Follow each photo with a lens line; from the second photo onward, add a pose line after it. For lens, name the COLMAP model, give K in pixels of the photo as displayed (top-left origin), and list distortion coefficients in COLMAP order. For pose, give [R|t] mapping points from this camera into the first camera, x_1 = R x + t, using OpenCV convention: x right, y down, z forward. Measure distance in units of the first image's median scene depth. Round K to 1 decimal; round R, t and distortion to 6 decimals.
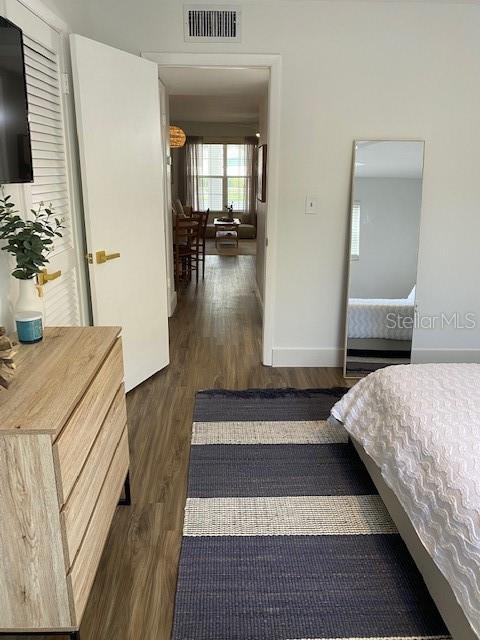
lens RADIAL K [[481.0, 0, 240.0], [0, 481.0, 320.0], [0, 0, 1]] dist [0.001036, -0.005665]
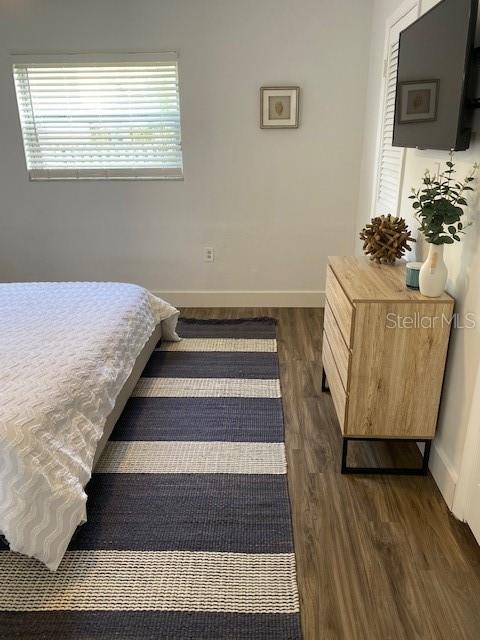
lens RADIAL K [[495.7, 0, 240.0], [0, 495.7, 320.0], [0, 0, 1]] dist [0.014573, -0.000625]
pose [[-0.996973, -0.027044, 0.072893, -0.081233], [0.023048, 0.792603, 0.609302, -0.509276], [-0.074253, 0.609138, -0.789580, 1.623112]]
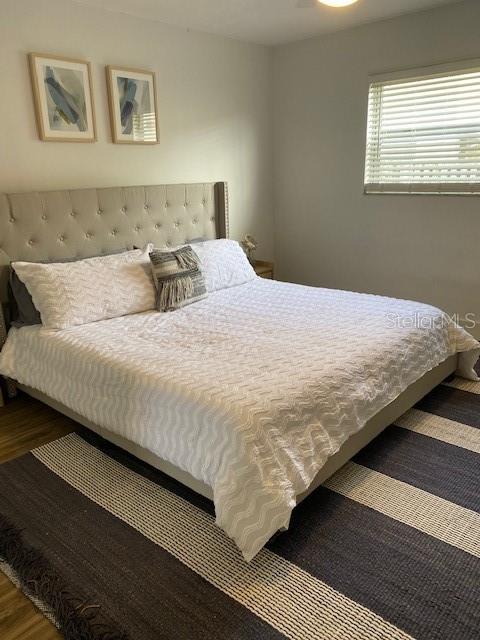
lens RADIAL K [[495.7, 0, 240.0], [0, 495.7, 320.0], [0, 0, 1]] dist [0.014573, -0.000625]
pose [[-0.712864, -0.196306, 0.673267, -0.176194], [0.228827, 0.842374, 0.487898, -0.454187], [-0.662920, 0.501867, -0.555578, 1.539008]]
